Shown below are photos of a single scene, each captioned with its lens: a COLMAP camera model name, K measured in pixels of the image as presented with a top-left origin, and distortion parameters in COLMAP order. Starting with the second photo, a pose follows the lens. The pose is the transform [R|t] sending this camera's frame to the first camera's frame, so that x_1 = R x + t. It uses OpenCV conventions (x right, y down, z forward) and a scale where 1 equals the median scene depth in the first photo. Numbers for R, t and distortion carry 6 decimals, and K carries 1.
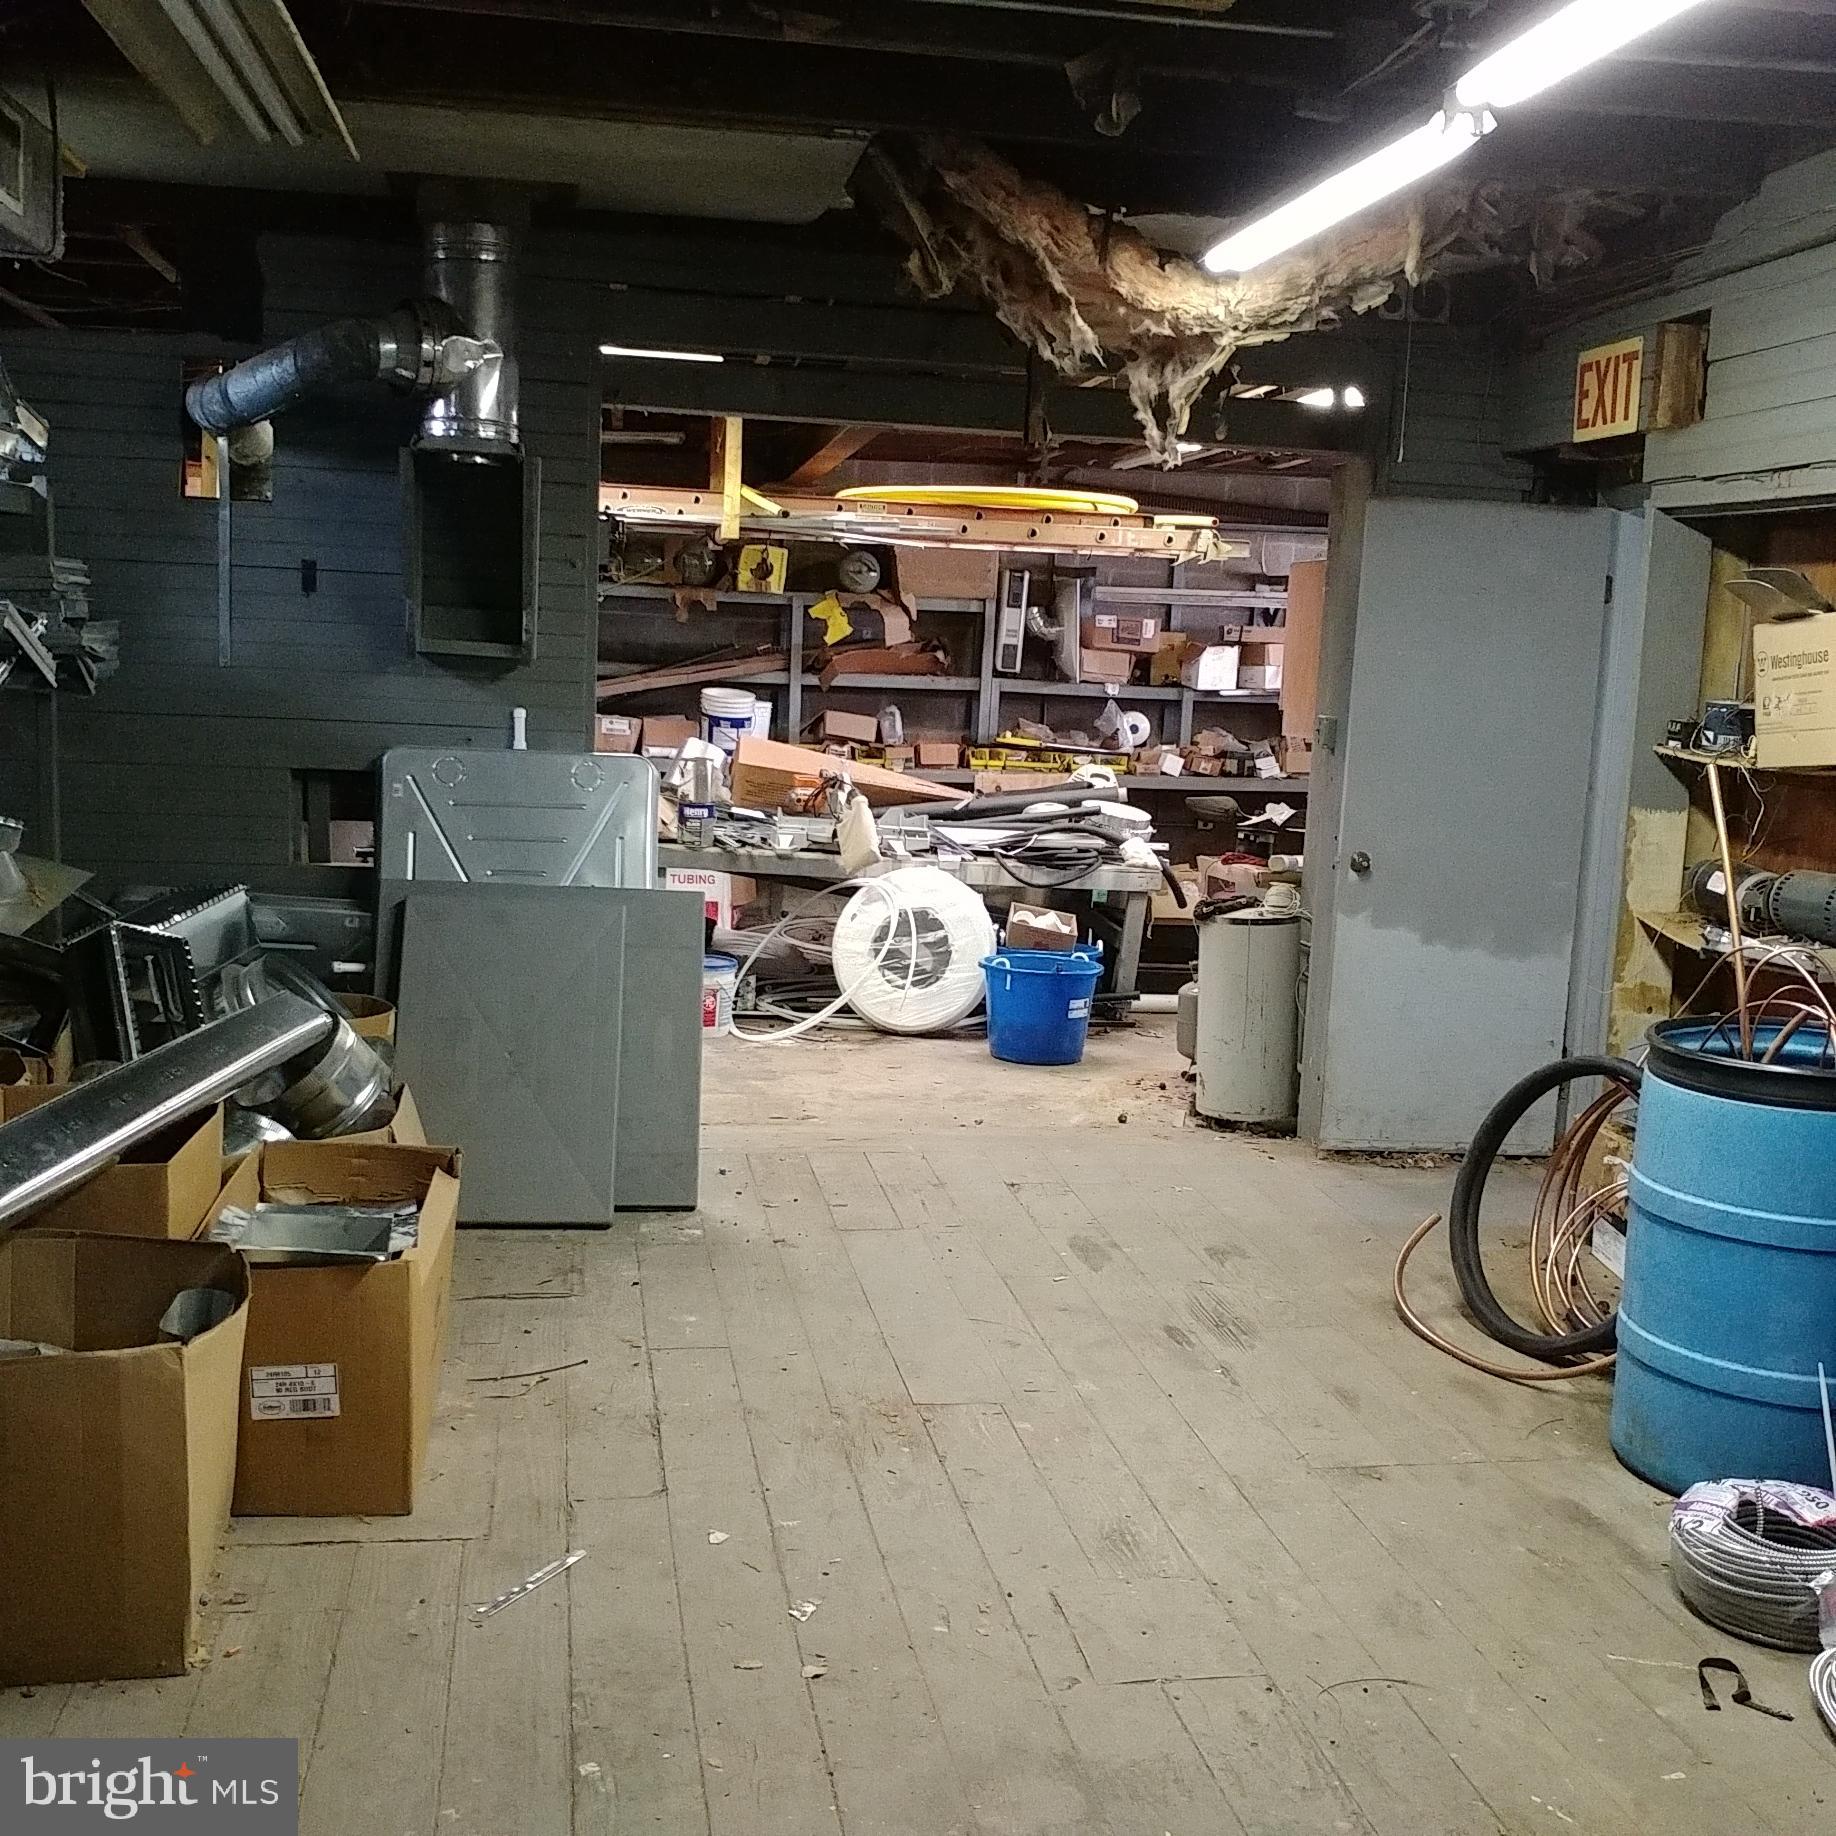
lens RADIAL K [[2114.1, 0, 918.0], [0, 2114.1, 918.0], [0, 0, 1]] dist [0.020636, -0.001284]
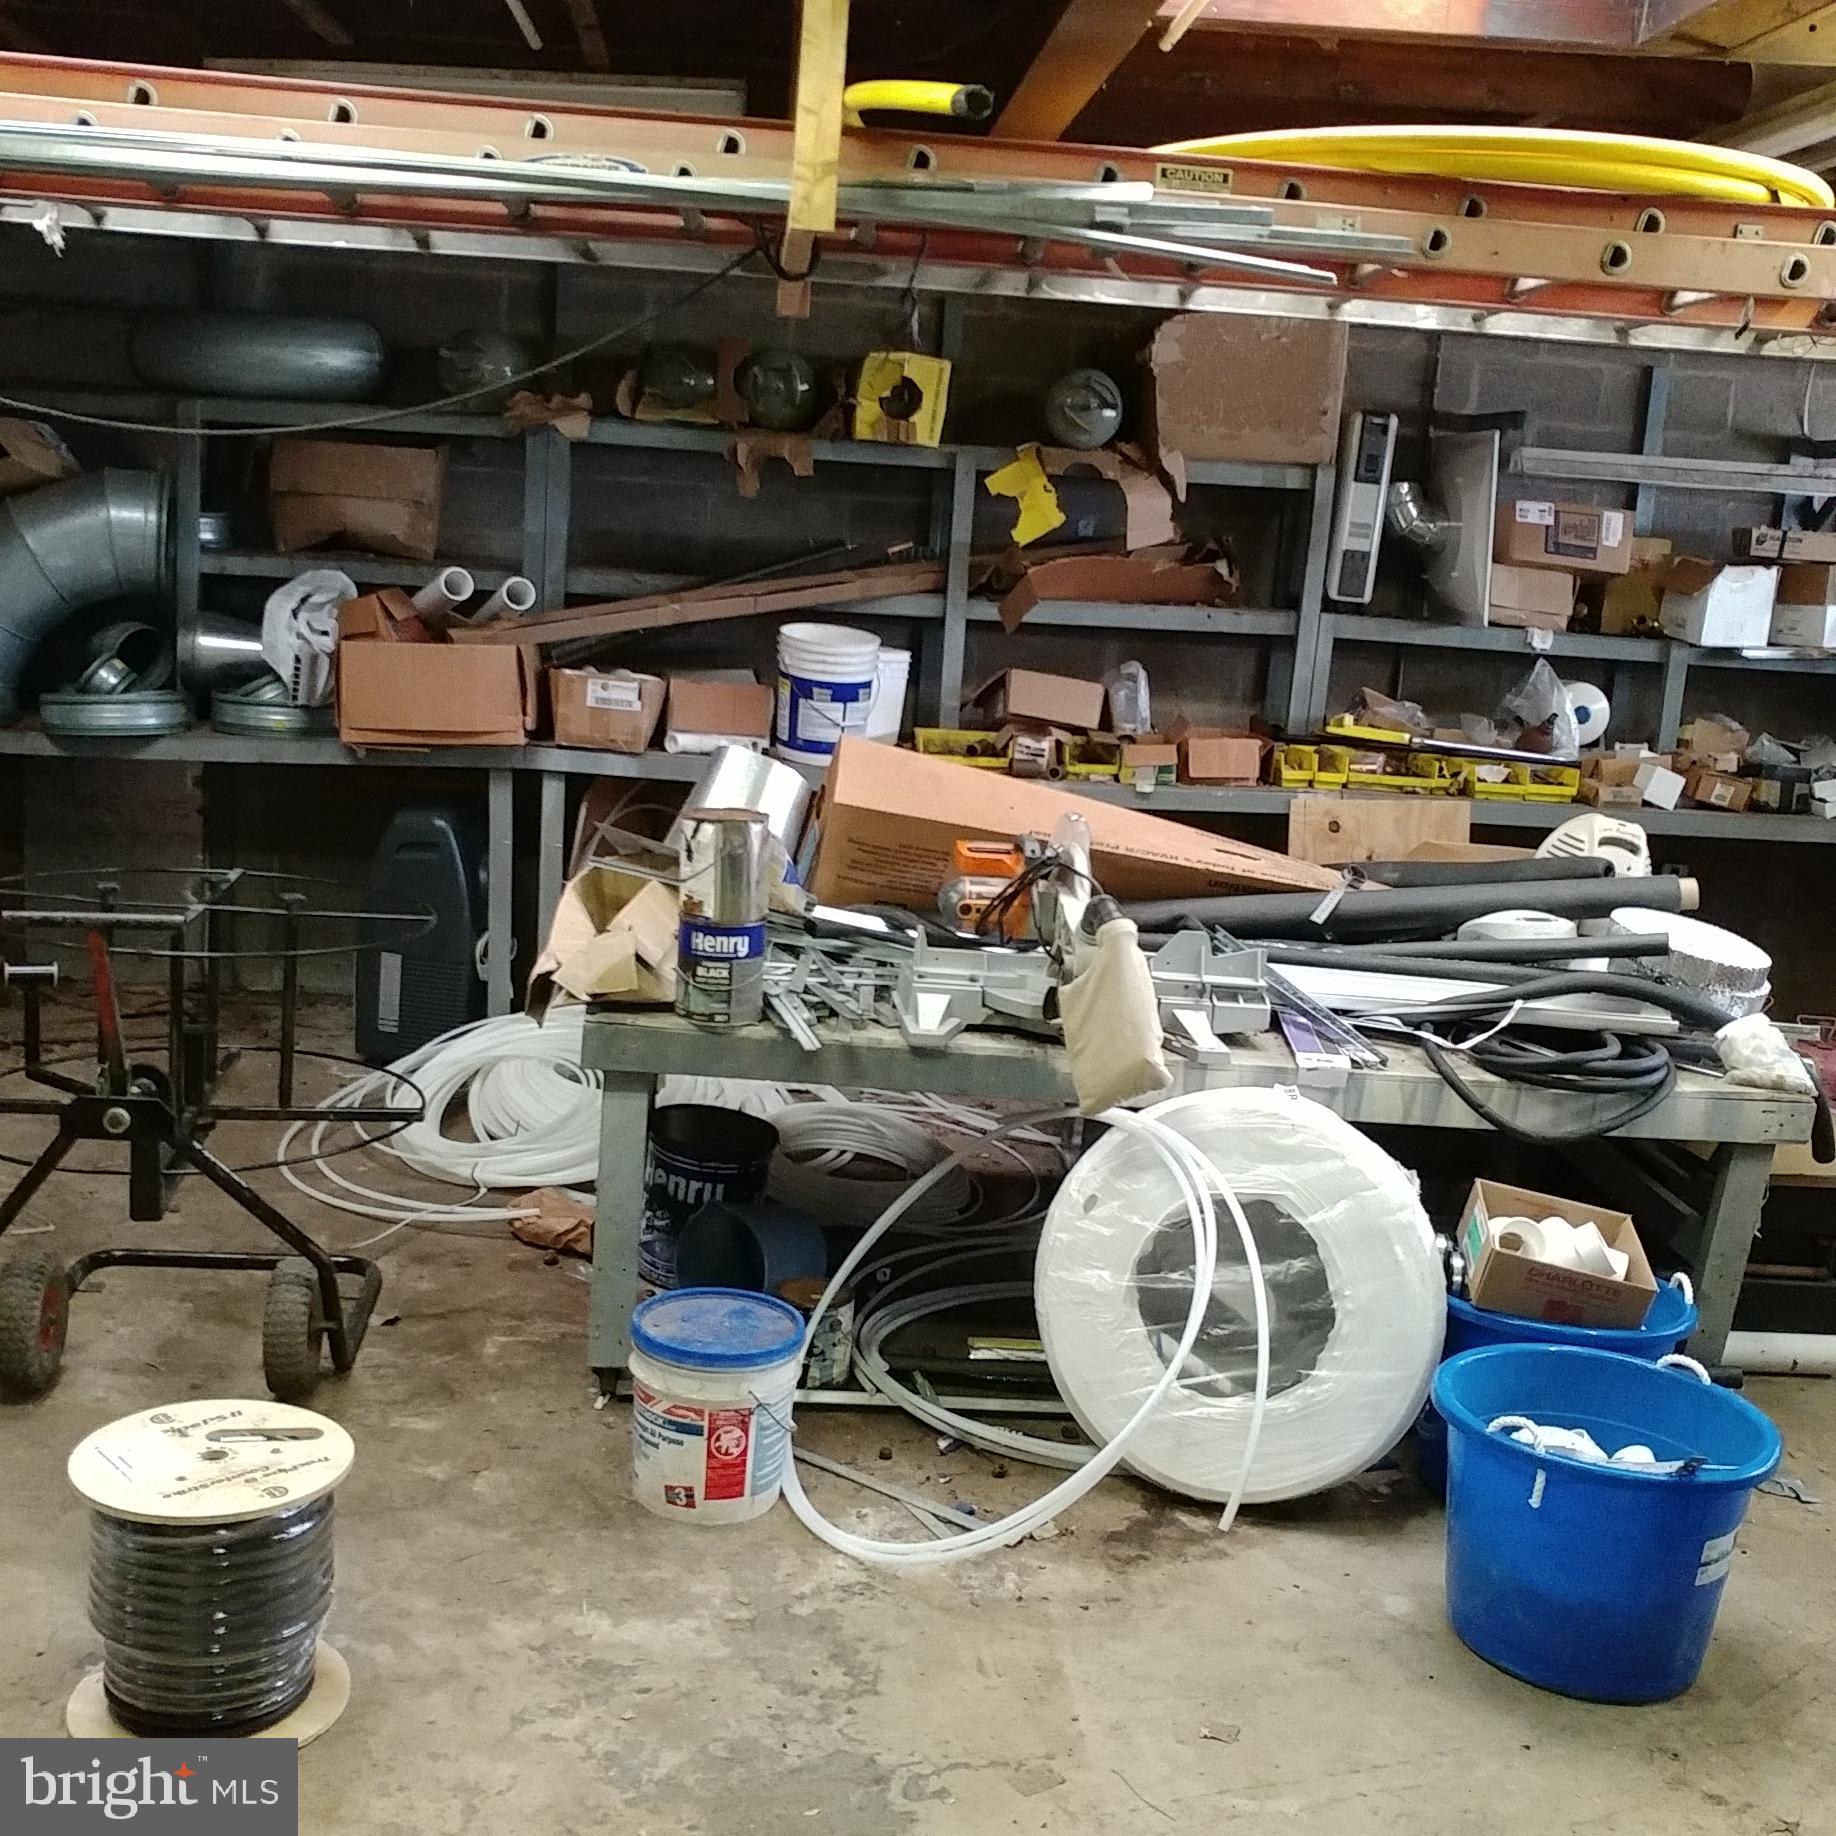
lens RADIAL K [[2144.4, 0, 836.7], [0, 2144.4, 967.8], [0, 0, 1]] dist [0.077607, -0.493065]
pose [[0.994556, 0.037240, -0.097317, -0.031590], [-0.031070, 0.997455, 0.064173, -0.056109], [0.099459, -0.060800, 0.993182, 0.448513]]
